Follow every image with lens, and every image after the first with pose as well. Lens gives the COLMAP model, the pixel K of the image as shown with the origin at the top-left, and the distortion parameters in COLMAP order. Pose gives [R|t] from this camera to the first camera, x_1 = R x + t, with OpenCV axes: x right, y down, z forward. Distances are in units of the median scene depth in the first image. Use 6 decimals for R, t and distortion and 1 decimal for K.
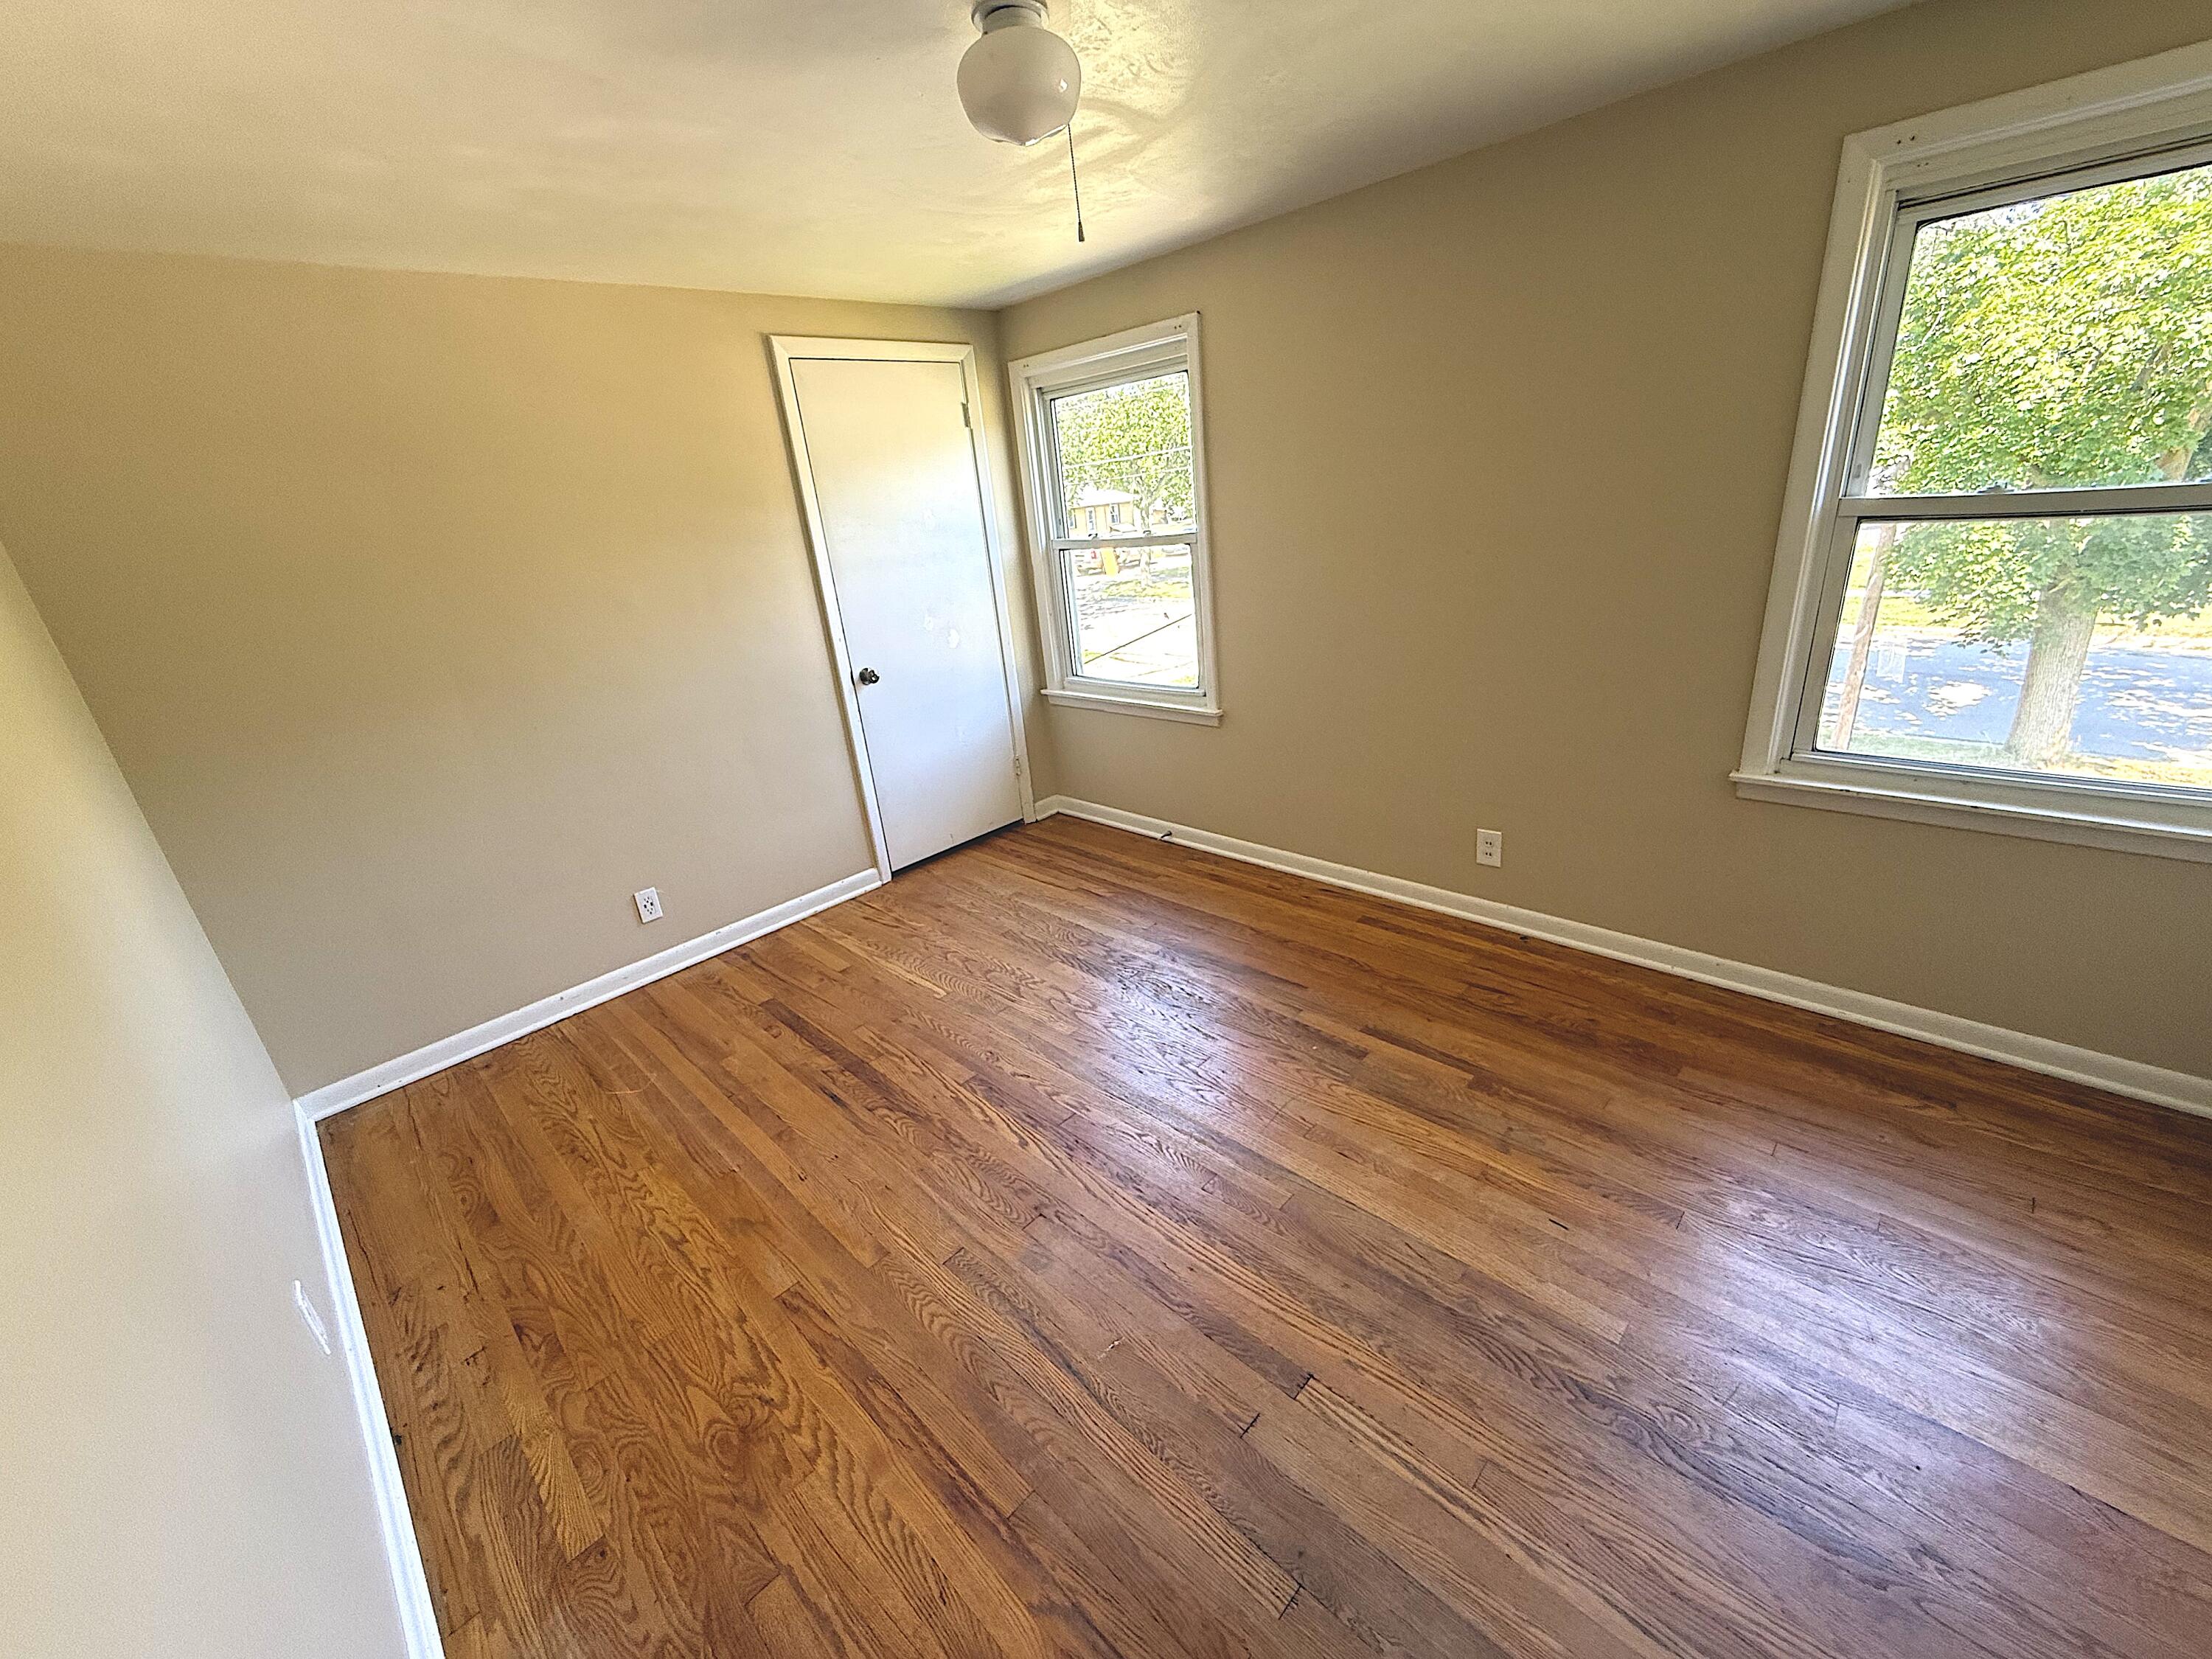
lens RADIAL K [[881.3, 0, 1101.4], [0, 881.3, 831.8], [0, 0, 1]] dist [-0.000272, -0.000150]
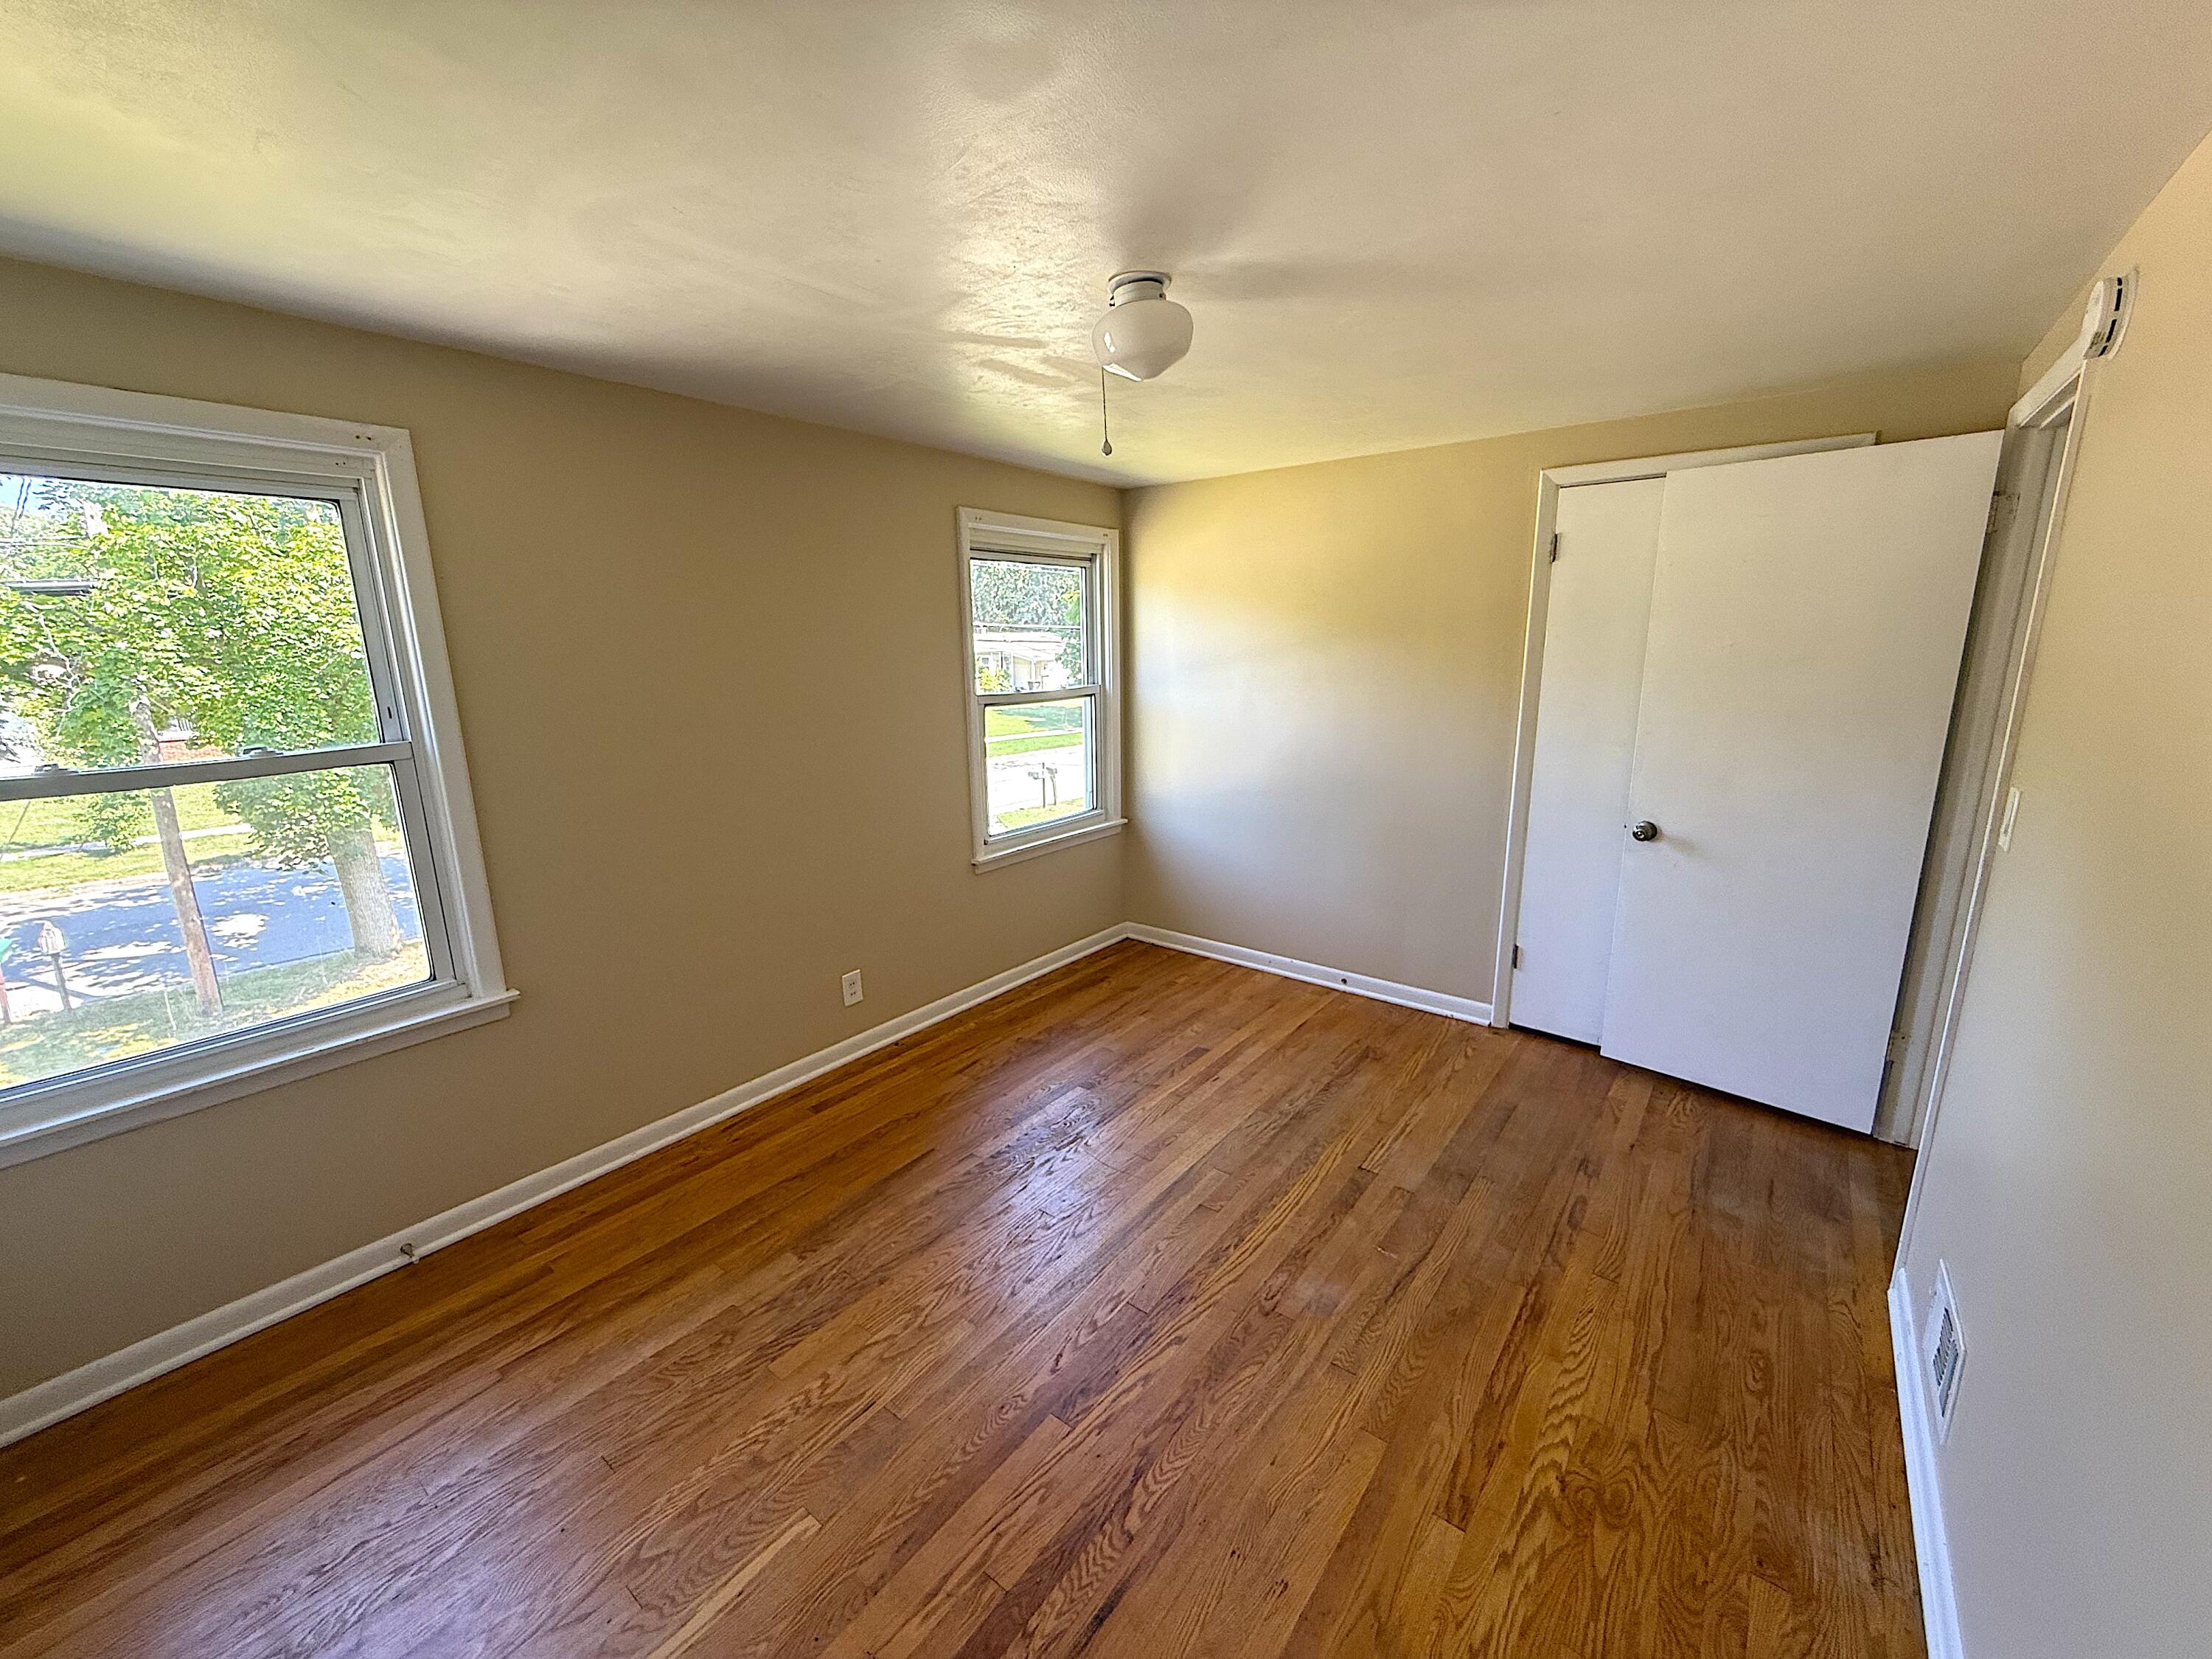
lens RADIAL K [[881.3, 0, 1101.4], [0, 881.3, 831.8], [0, 0, 1]] dist [-0.000272, -0.000150]
pose [[-0.116202, -0.121765, 0.985733, -0.983736], [0.381830, 0.910712, 0.157510, -0.316544], [-0.916899, 0.394686, -0.059333, 1.004392]]
